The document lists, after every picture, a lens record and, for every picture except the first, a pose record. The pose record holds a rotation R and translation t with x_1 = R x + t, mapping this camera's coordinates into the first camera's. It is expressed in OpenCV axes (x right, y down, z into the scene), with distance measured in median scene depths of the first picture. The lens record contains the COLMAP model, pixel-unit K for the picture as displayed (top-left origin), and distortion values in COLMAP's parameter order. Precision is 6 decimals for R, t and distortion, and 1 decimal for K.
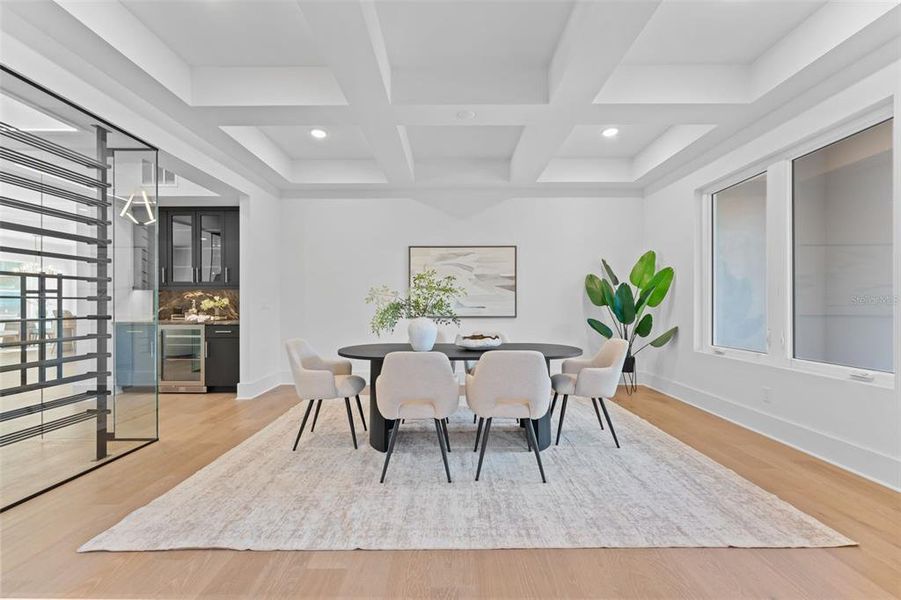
lens RADIAL K [[360.4, 0, 449.8], [0, 360.4, 305.7], [0, 0, 1]] dist [-0.000980, -0.000154]
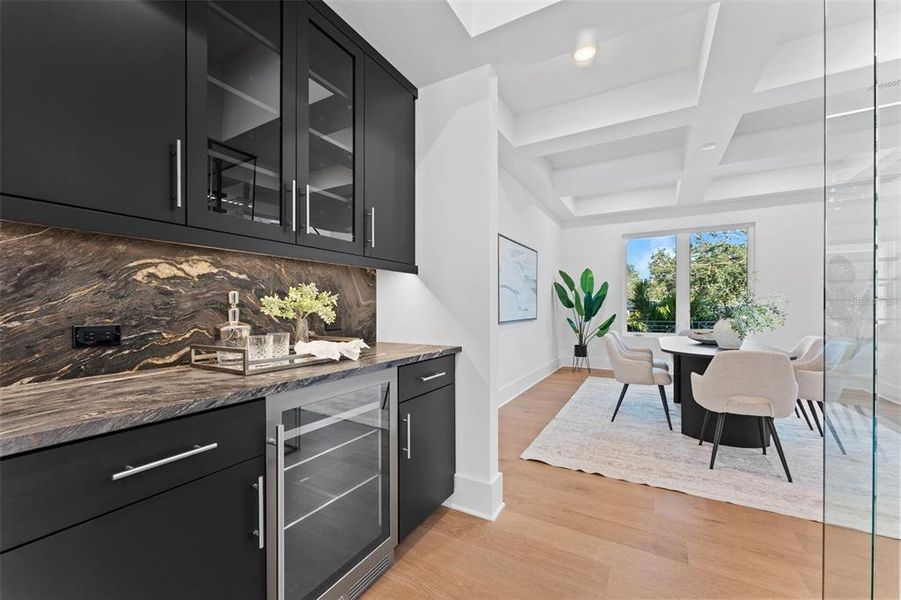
lens RADIAL K [[360.4, 0, 449.8], [0, 360.4, 305.7], [0, 0, 1]] dist [-0.000980, -0.000154]
pose [[0.485271, 0.003416, 0.874357, -0.872172], [0.004587, 0.999969, -0.006452, -0.001340], [-0.874352, 0.007141, 0.485240, 0.728509]]
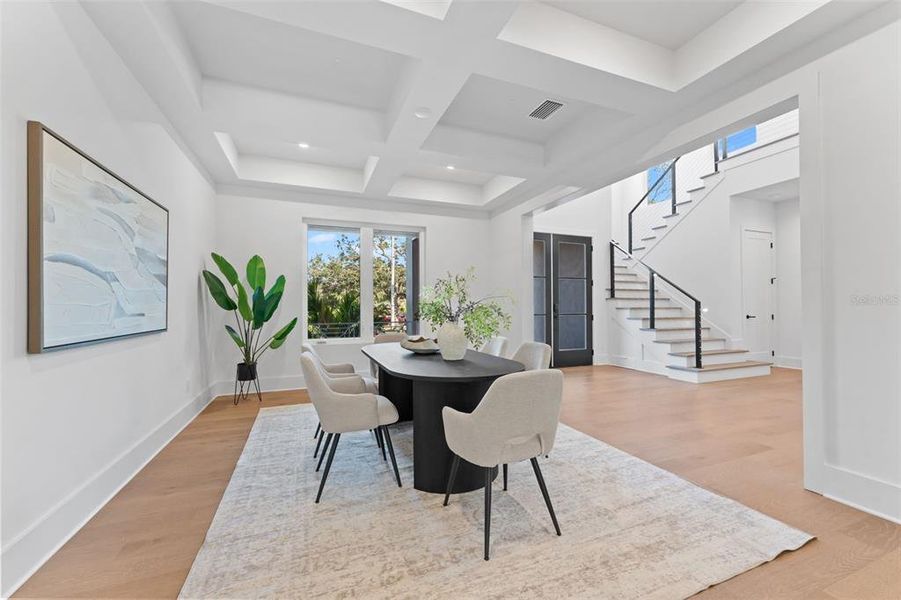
lens RADIAL K [[360.4, 0, 449.8], [0, 360.4, 305.7], [0, 0, 1]] dist [-0.000980, -0.000154]
pose [[-0.368789, 0.005769, 0.929495, -0.546102], [0.006724, 0.999971, -0.003539, -0.003240], [-0.929489, 0.004945, -0.368817, 0.804493]]
